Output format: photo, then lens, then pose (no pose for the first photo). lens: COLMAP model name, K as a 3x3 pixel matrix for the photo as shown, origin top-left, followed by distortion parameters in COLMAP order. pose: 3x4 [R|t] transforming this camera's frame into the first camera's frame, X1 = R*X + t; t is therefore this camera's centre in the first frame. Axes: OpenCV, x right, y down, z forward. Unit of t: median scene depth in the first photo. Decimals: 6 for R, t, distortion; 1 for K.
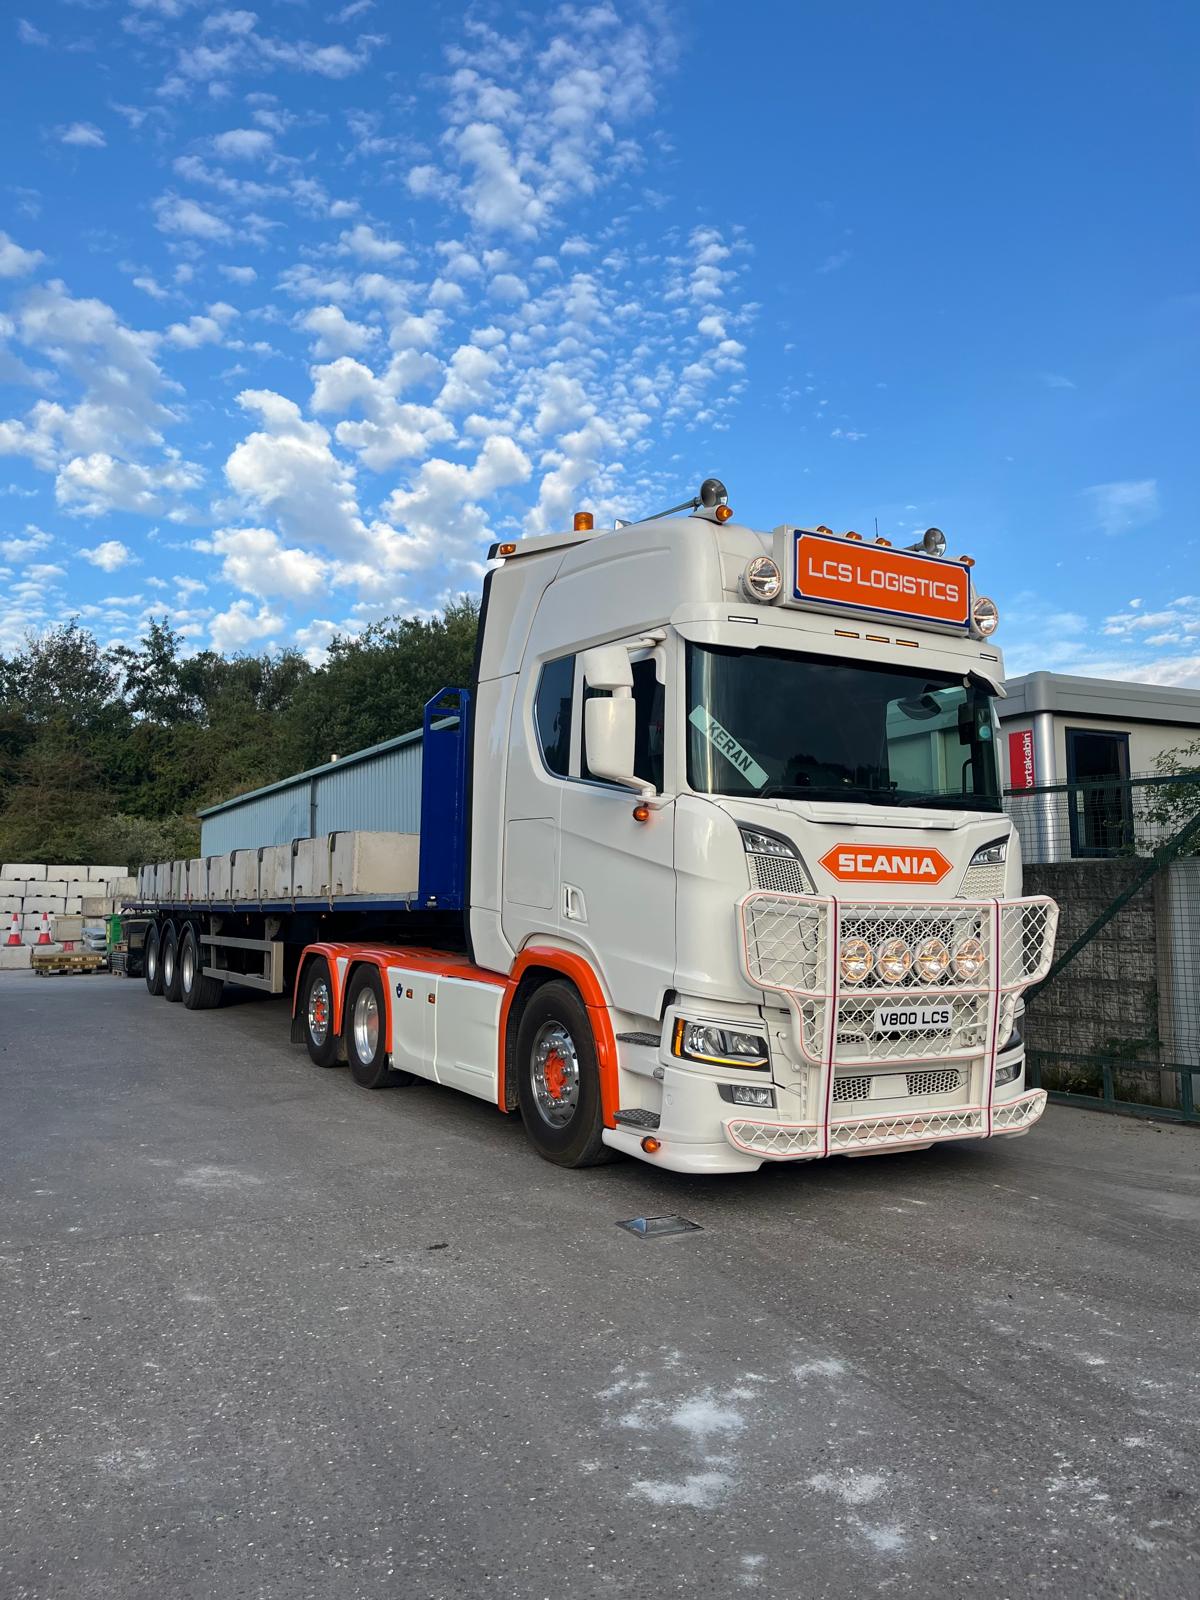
lens RADIAL K [[1220.8, 0, 609.1], [0, 1220.8, 808.9], [0, 0, 1]] dist [0.051836, -0.015010]
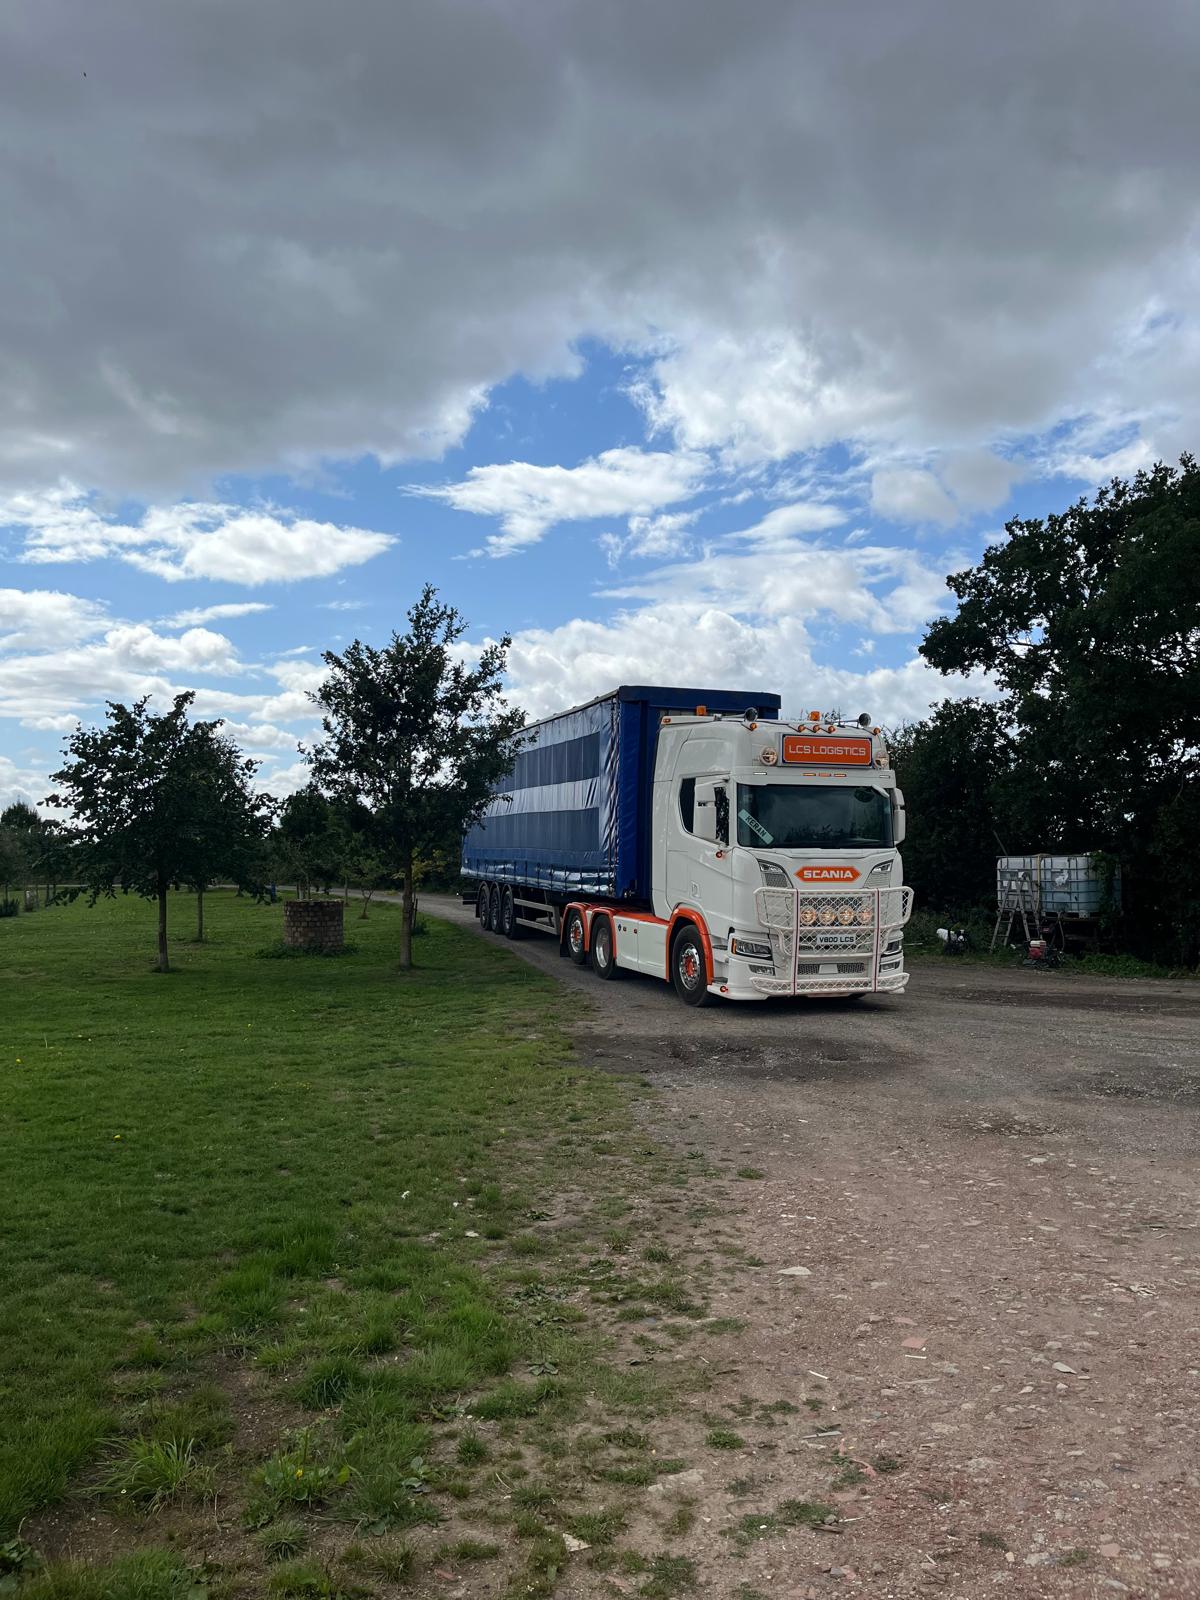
lens RADIAL K [[1220.8, 0, 584.7], [0, 1220.8, 788.0], [0, 0, 1]] dist [0.051836, -0.015010]
pose [[0.982825, -0.014955, -0.183935, 0.206605], [0.019857, 0.999494, 0.024837, -0.188413], [0.183470, -0.028063, 0.982625, -1.385499]]
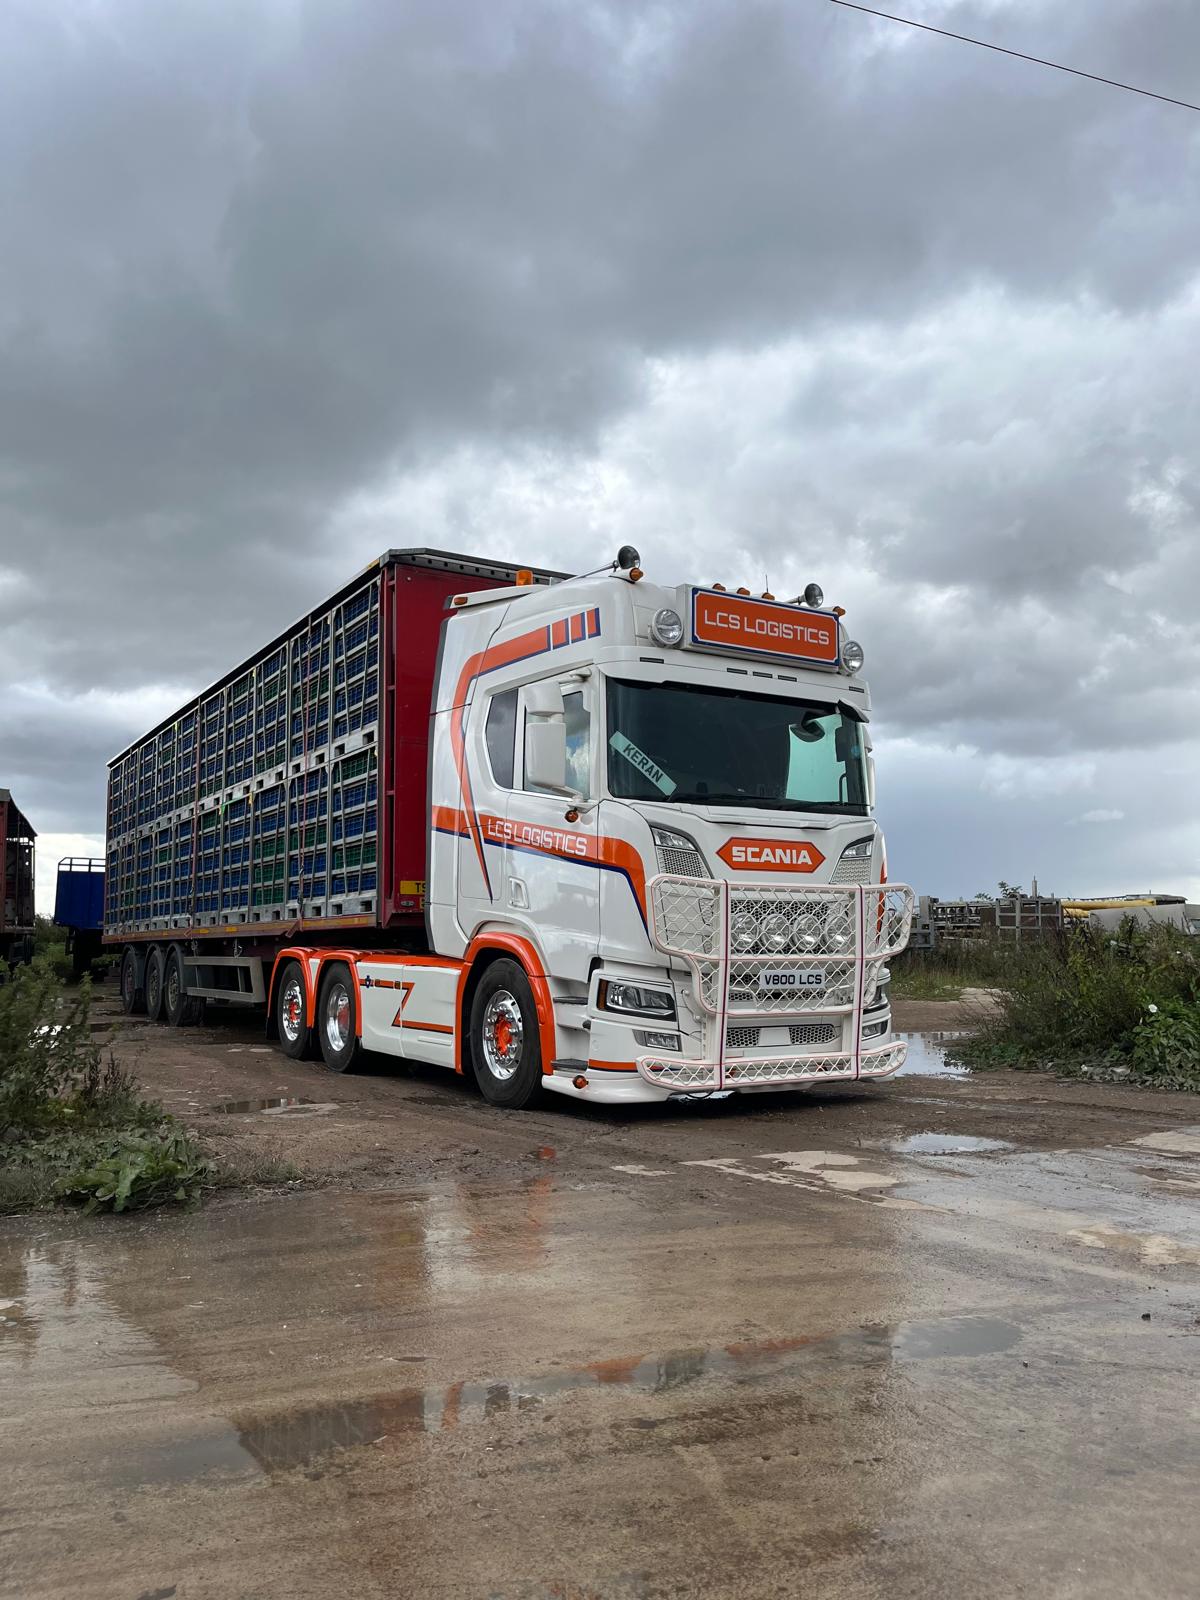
lens RADIAL K [[1220.8, 0, 594.4], [0, 1220.8, 803.0], [0, 0, 1]] dist [0.051836, -0.015010]
pose [[0.999550, -0.007717, 0.028990, 0.013674], [0.008813, 0.999244, -0.037870, 0.036858], [-0.028676, 0.038108, 0.998862, -0.230668]]
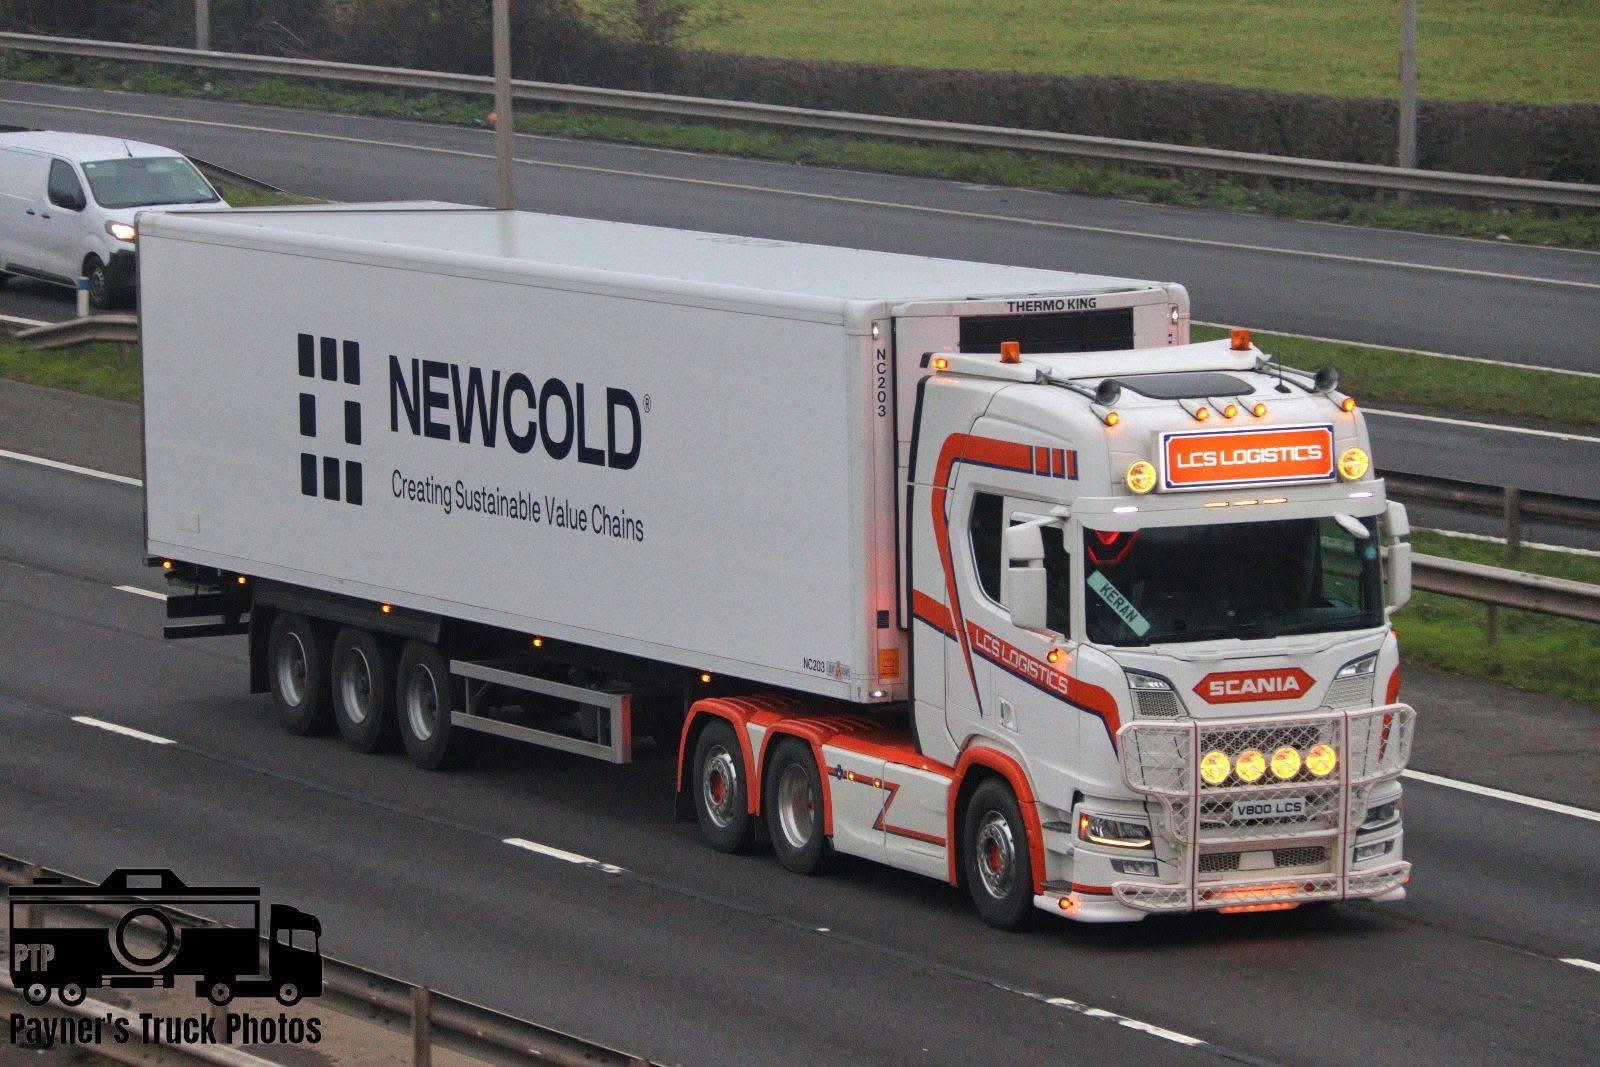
lens RADIAL K [[8975.4, 0, 805.8], [0, 8975.4, 525.4], [0, 0, 1]] dist [2.319767, 0.000000]
pose [[0.995508, -0.020350, -0.092462, 0.640591], [0.035981, 0.984669, 0.170680, -1.744089], [0.087571, -0.173240, 0.980979, -8.233410]]
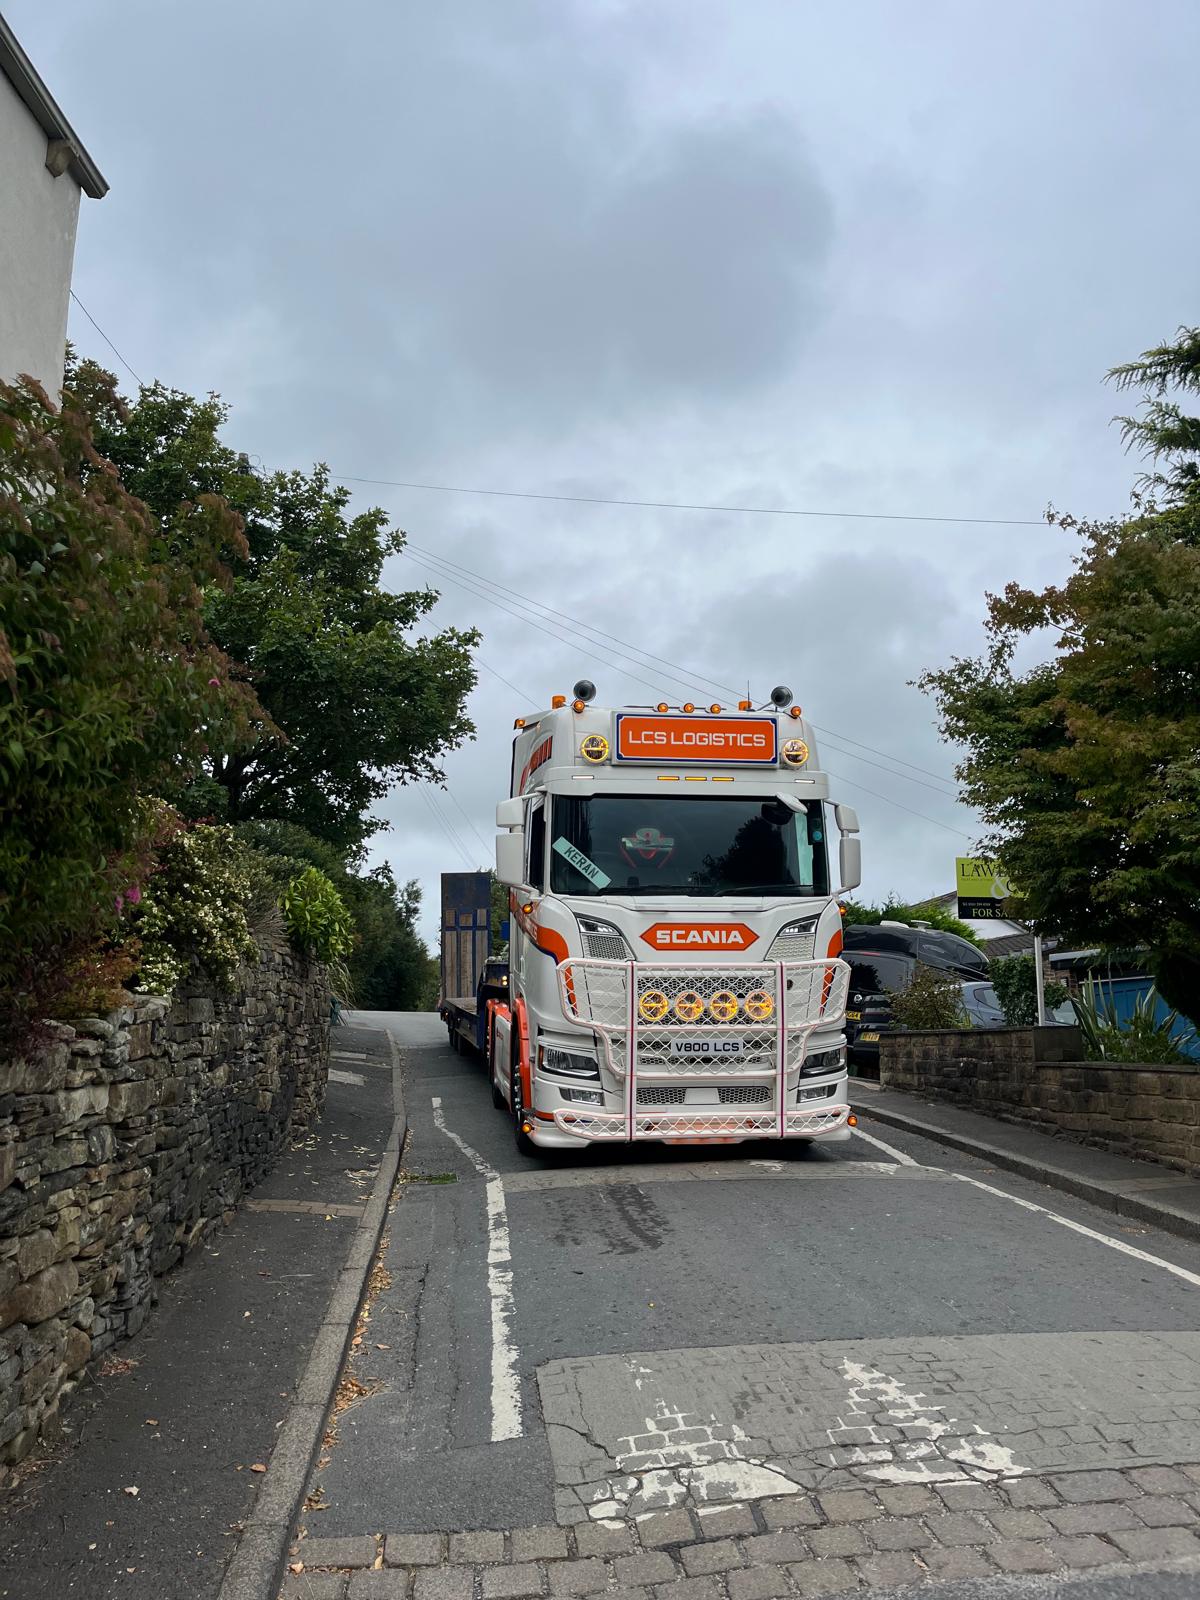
lens RADIAL K [[1142.9, 0, 589.2], [0, 1142.9, 795.1], [0, 0, 1]] dist [0.059147, -0.000009]
pose [[0.923075, -0.066331, -0.378856, 0.635179], [0.042393, 0.996561, -0.071190, -0.031581], [0.382275, 0.049653, 0.922713, -0.291470]]
